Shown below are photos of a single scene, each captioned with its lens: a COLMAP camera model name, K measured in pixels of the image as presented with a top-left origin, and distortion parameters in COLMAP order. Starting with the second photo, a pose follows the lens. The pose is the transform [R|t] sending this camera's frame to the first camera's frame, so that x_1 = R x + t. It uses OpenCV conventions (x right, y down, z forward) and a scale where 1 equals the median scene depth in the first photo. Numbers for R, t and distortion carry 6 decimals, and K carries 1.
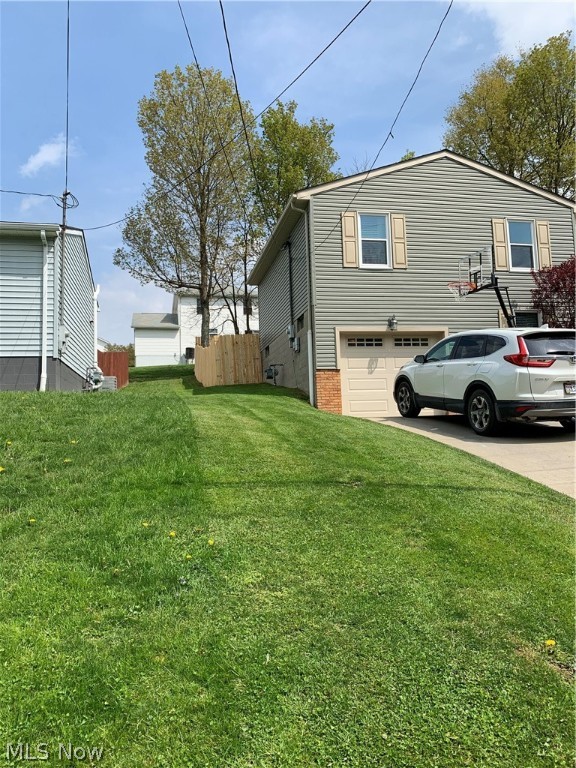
lens RADIAL K [[595.3, 0, 288.2], [0, 595.3, 387.2], [0, 0, 1]] dist [0.031846, -0.012300]
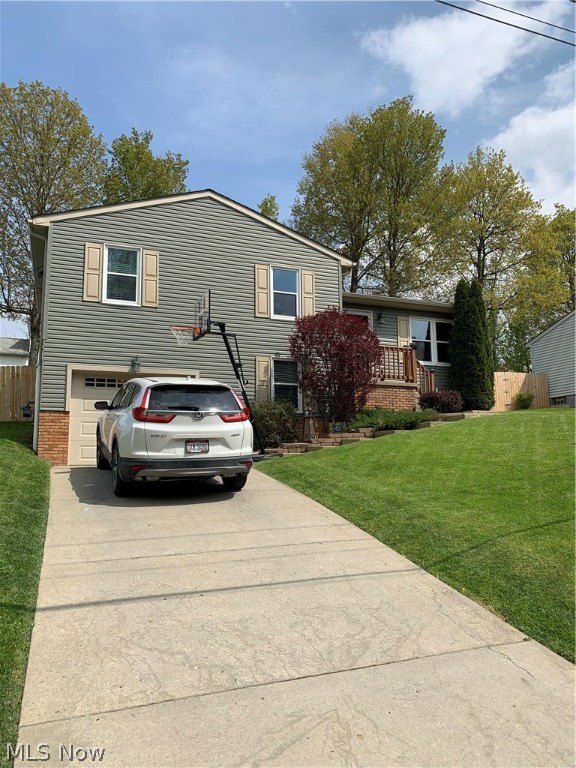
lens RADIAL K [[595.3, 0, 306.2], [0, 595.3, 391.3], [0, 0, 1]] dist [0.031846, -0.012300]
pose [[0.990000, 0.052795, 0.130818, 0.317413], [-0.045693, 0.997344, -0.056713, -0.024015], [-0.133465, 0.050168, 0.989783, 0.038845]]
